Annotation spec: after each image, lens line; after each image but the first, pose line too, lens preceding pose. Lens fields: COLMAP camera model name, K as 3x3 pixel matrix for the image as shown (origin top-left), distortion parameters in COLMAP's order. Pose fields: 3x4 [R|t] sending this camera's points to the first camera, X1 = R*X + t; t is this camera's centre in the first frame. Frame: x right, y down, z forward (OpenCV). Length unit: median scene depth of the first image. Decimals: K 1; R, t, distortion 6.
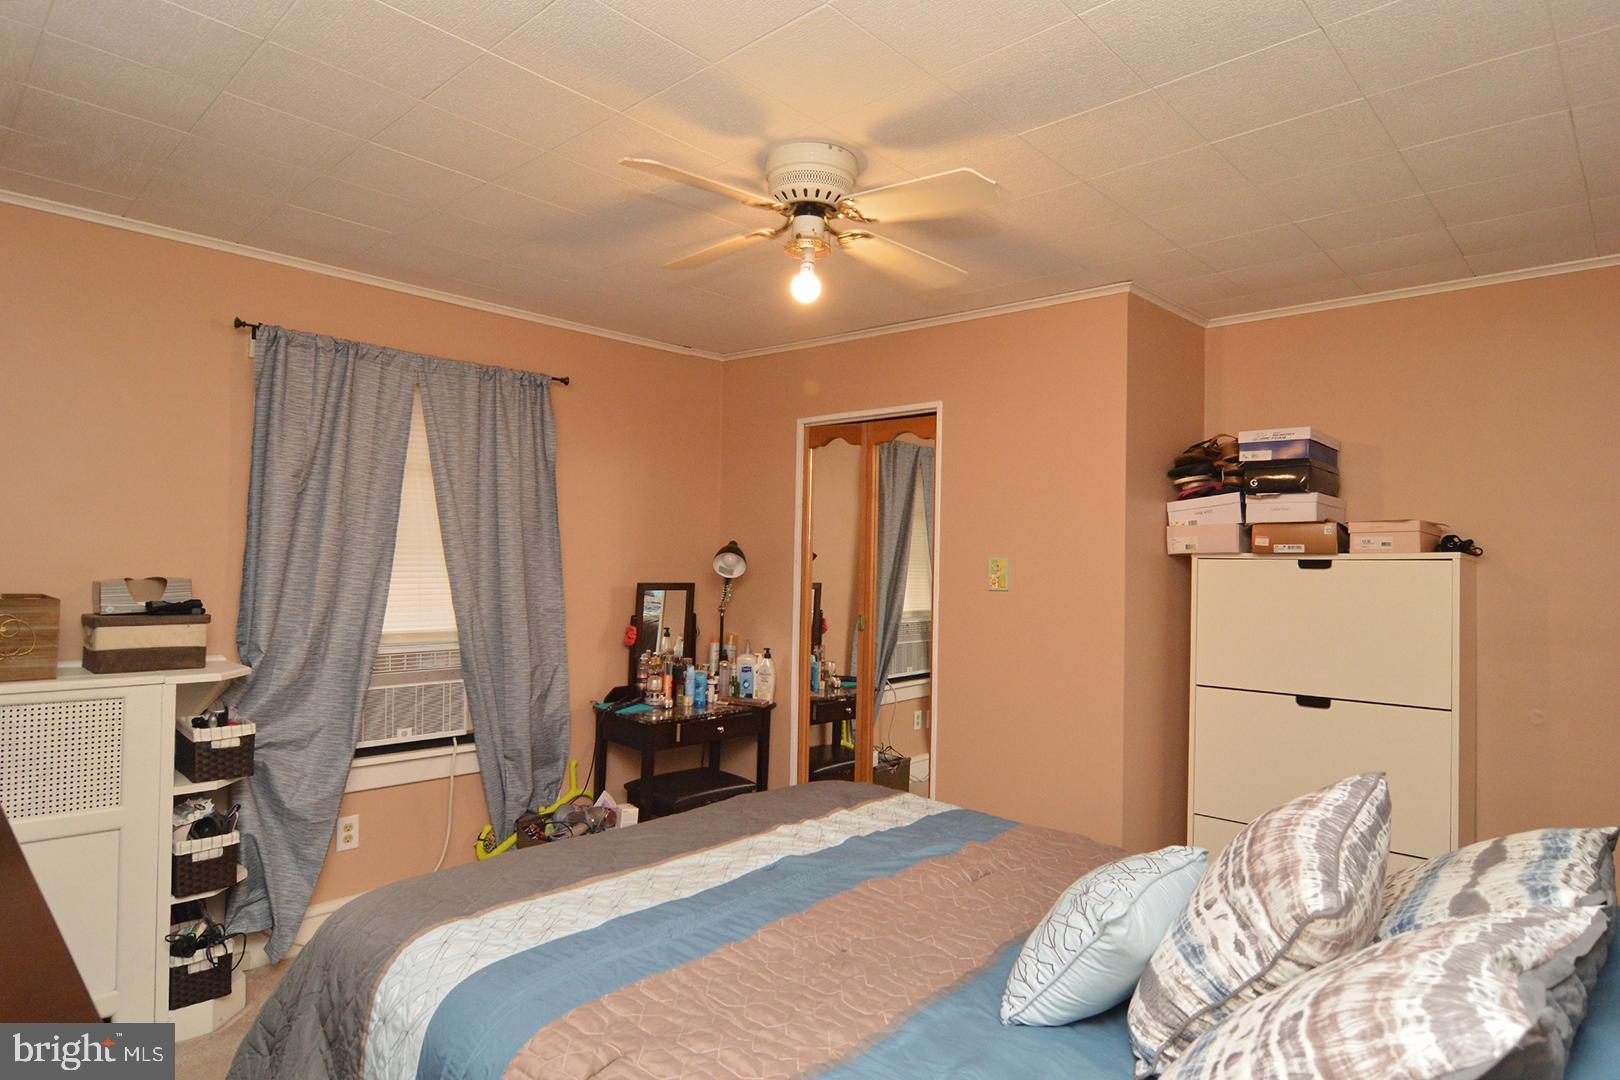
lens RADIAL K [[880.4, 0, 817.2], [0, 880.4, 547.0], [0, 0, 1]] dist [-0.006844, -0.010594]
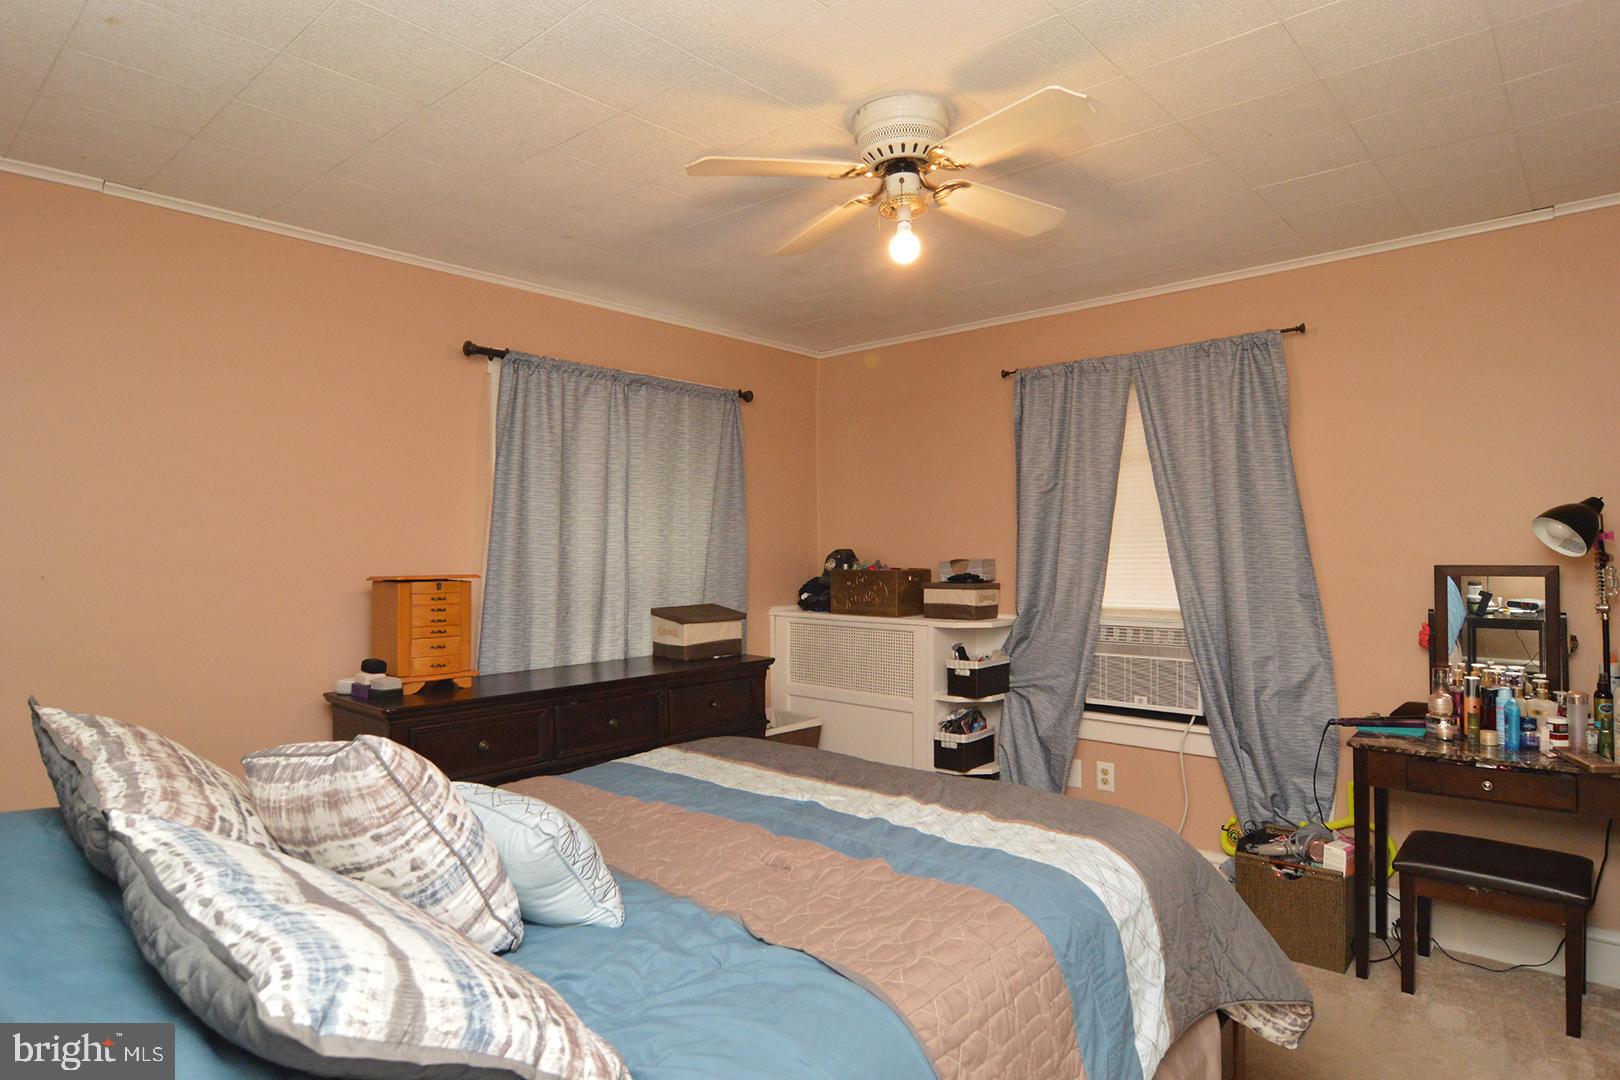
lens RADIAL K [[880.4, 0, 817.2], [0, 880.4, 547.0], [0, 0, 1]] dist [-0.006844, -0.010594]
pose [[0.093393, -0.017050, -0.995483, 0.623633], [0.023219, 0.999619, -0.014942, 0.028083], [0.995359, -0.021718, 0.093753, 0.525305]]
